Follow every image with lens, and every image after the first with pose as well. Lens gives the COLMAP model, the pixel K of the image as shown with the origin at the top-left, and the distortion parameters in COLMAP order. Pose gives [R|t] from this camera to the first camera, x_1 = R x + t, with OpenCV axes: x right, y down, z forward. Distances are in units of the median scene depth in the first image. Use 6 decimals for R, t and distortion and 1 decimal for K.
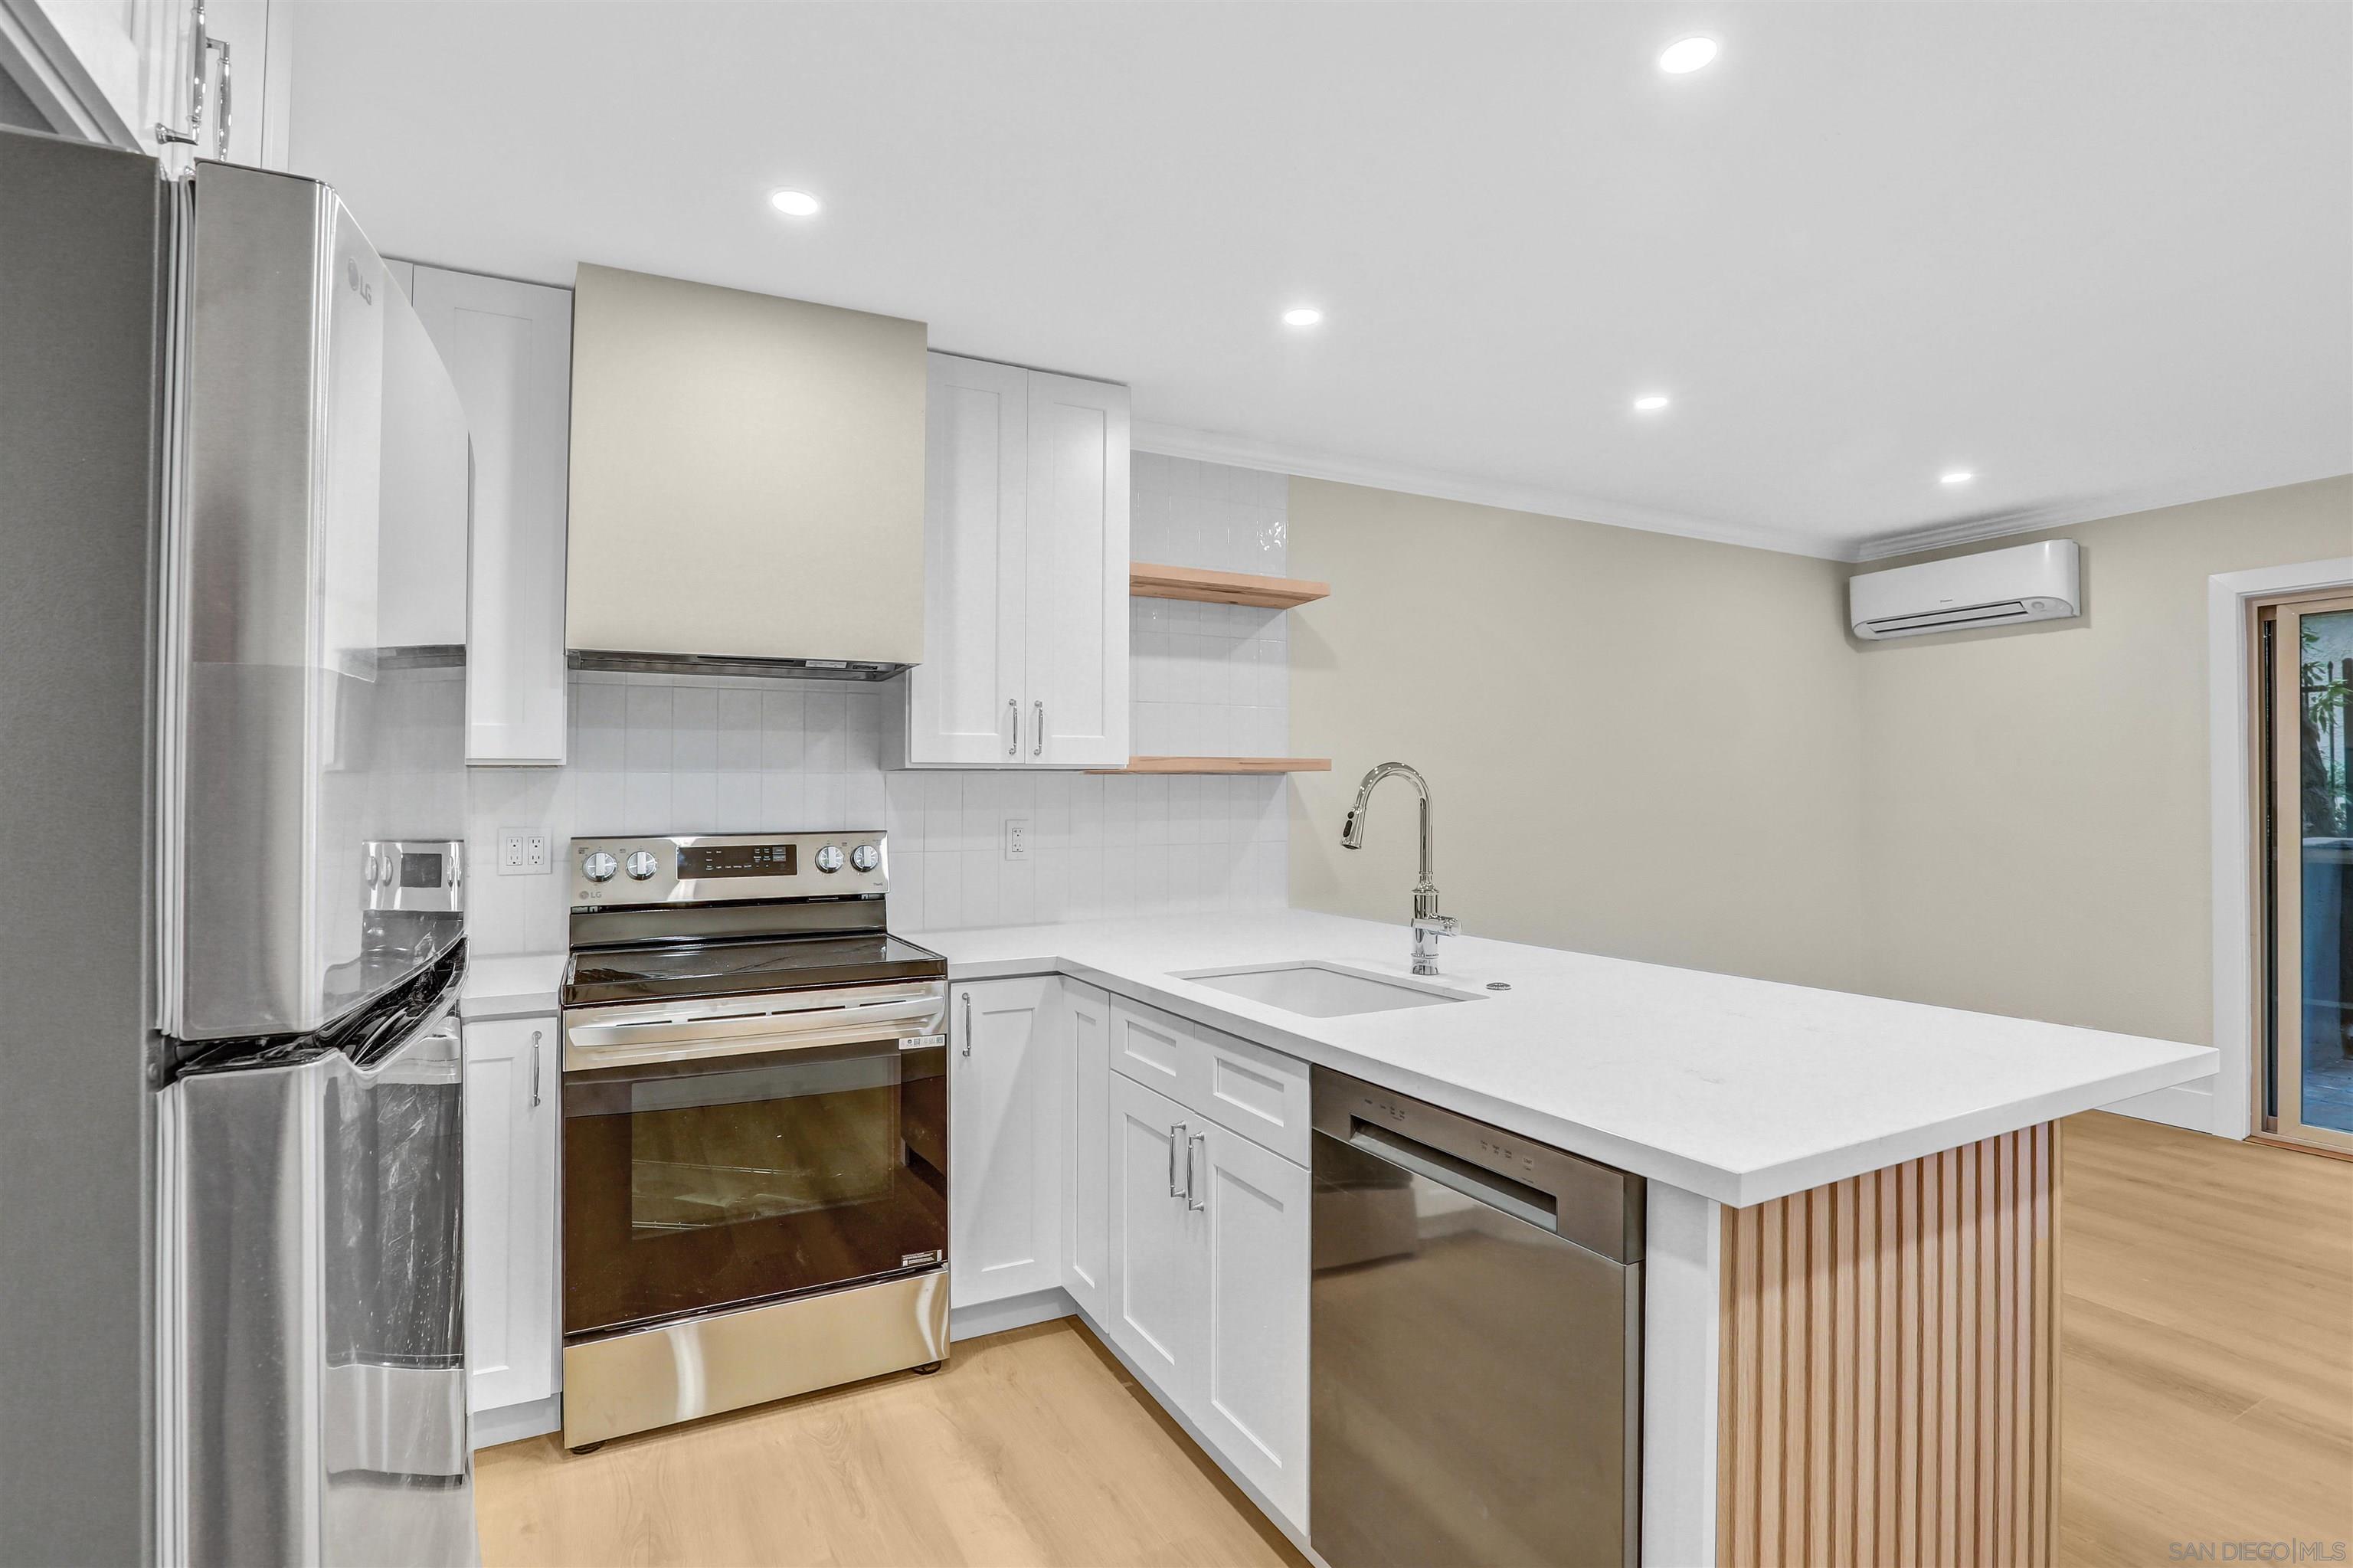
lens RADIAL K [[1111.0, 0, 1176.5], [0, 1111.0, 784.0], [0, 0, 1]] dist [0.016343, 0.000210]
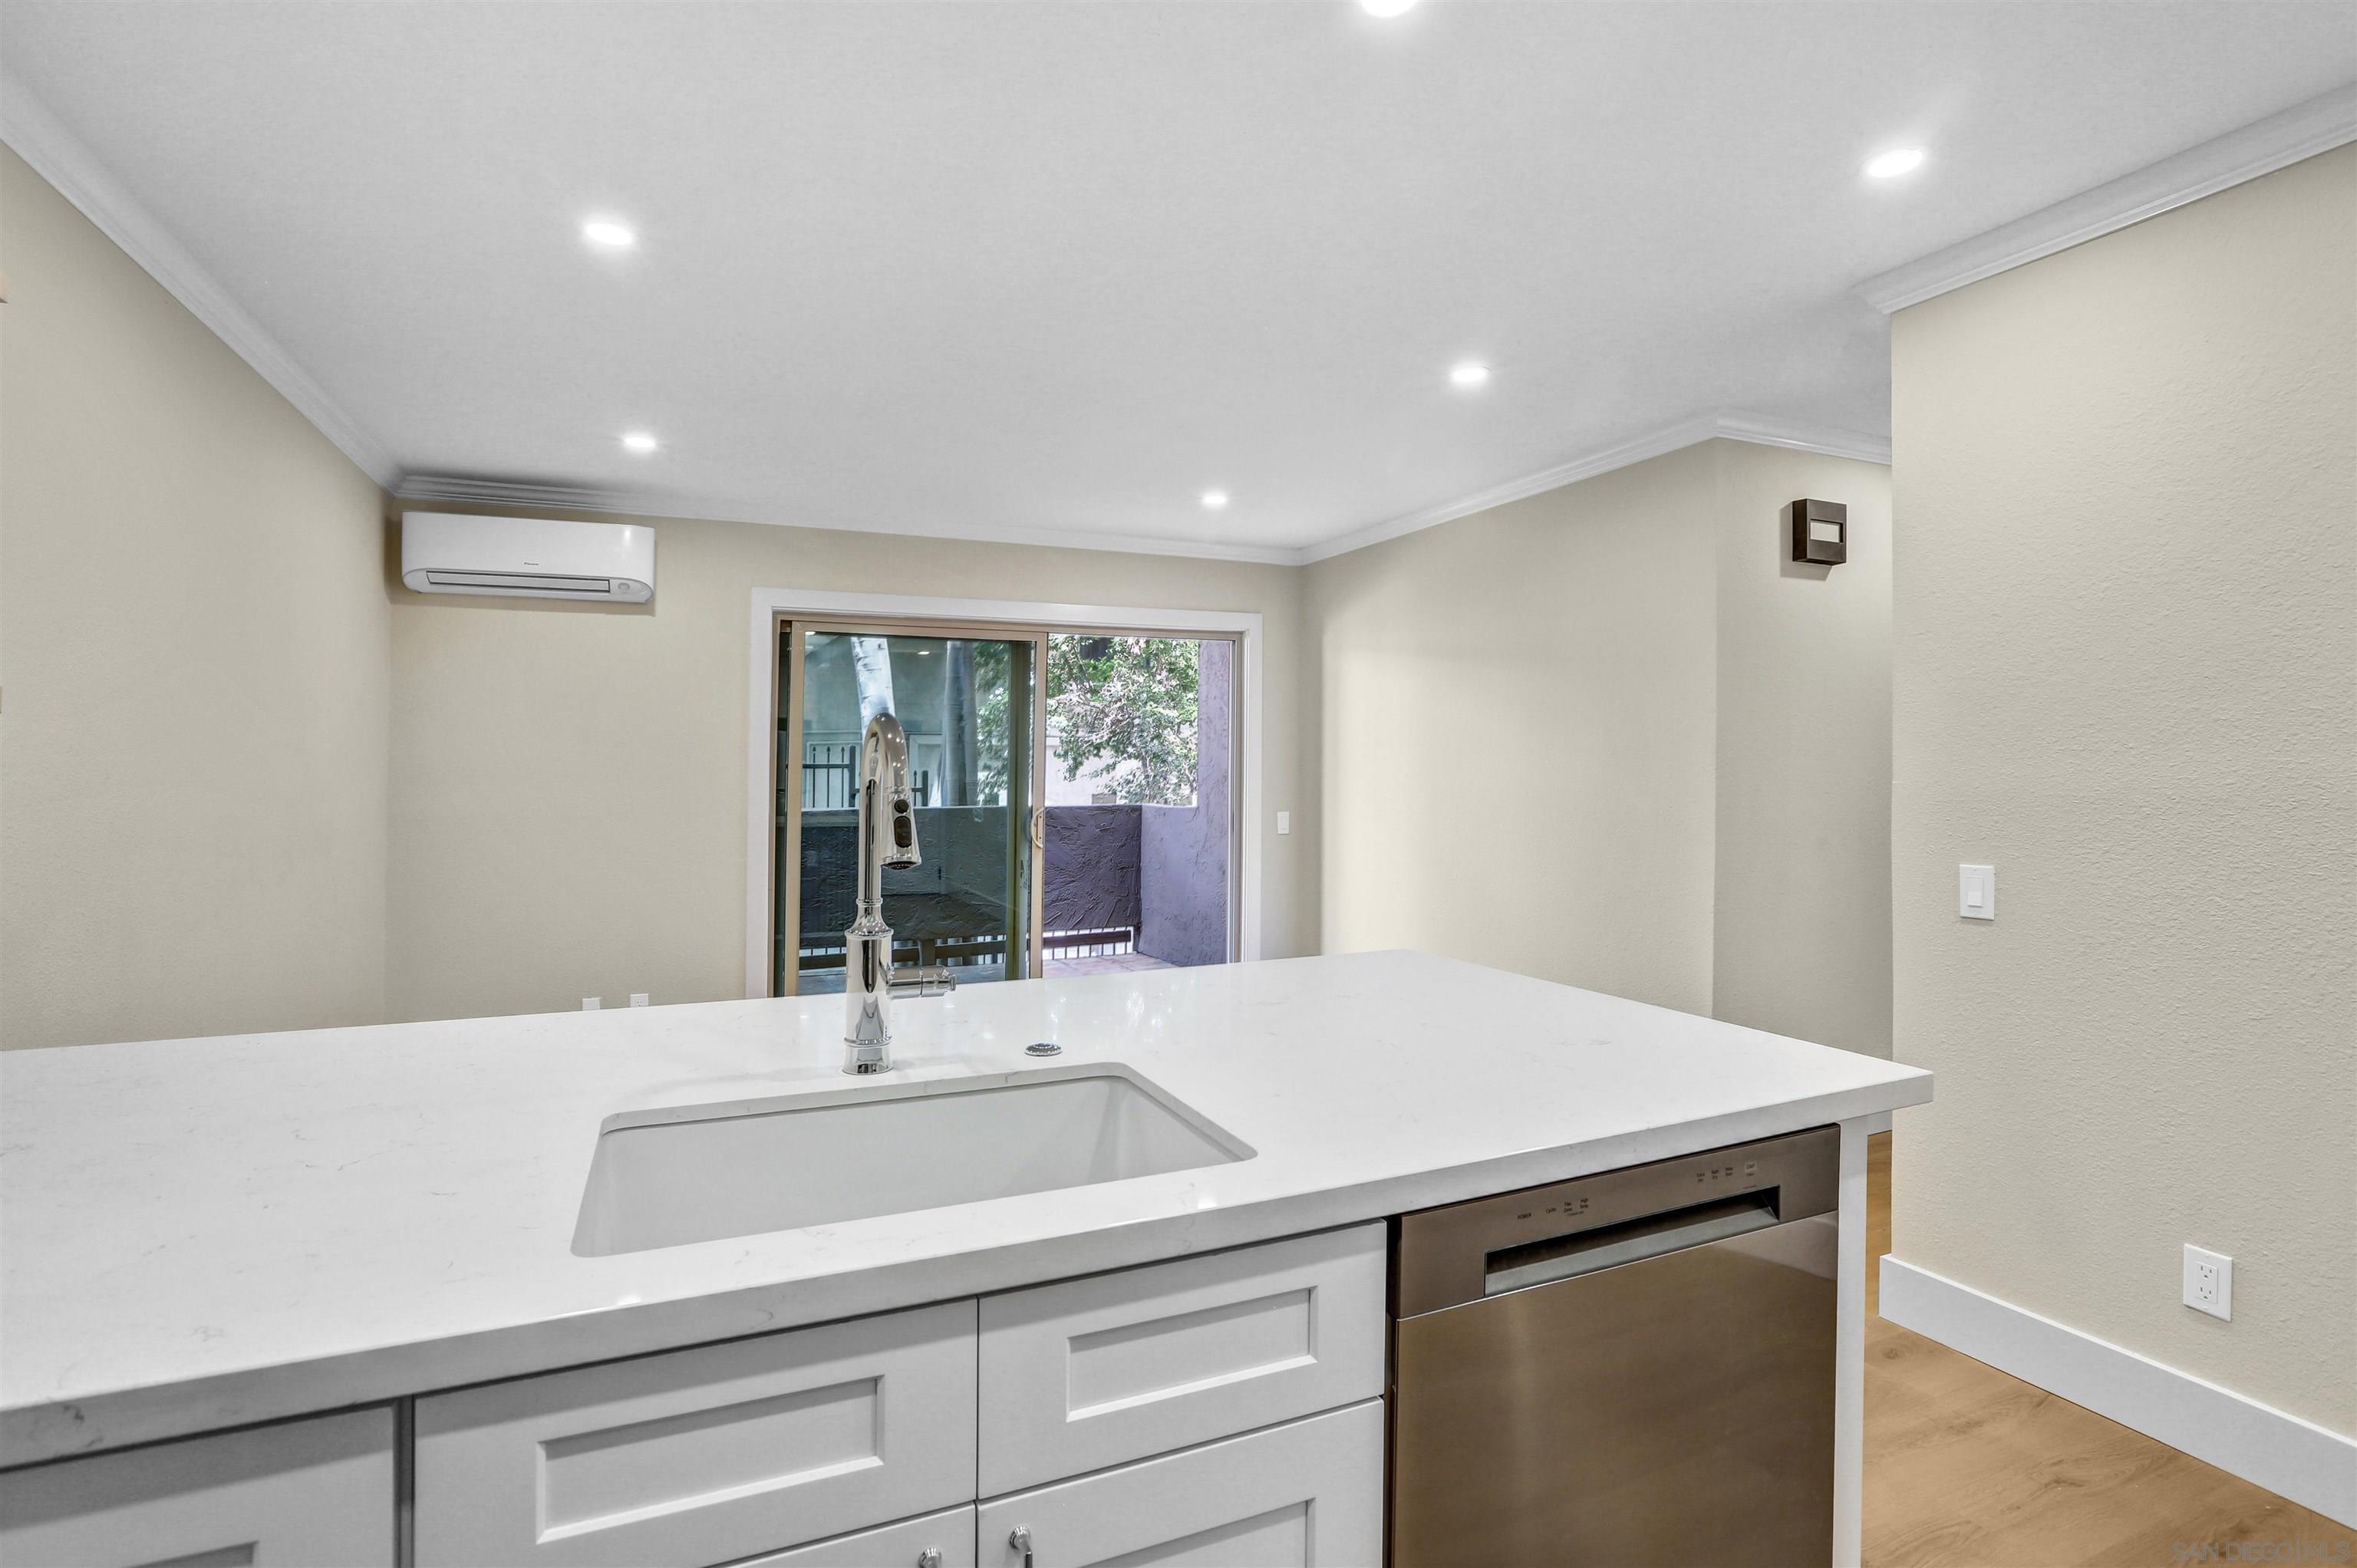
lens RADIAL K [[1112.8, 0, 1178.5], [0, 1112.8, 784.0], [0, 0, 1]] dist [0.016343, 0.000210]
pose [[0.091958, -0.017793, 0.995604, -0.213809], [0.001972, 0.999842, 0.017687, 0.000928], [-0.995761, 0.000337, 0.091978, 0.456575]]
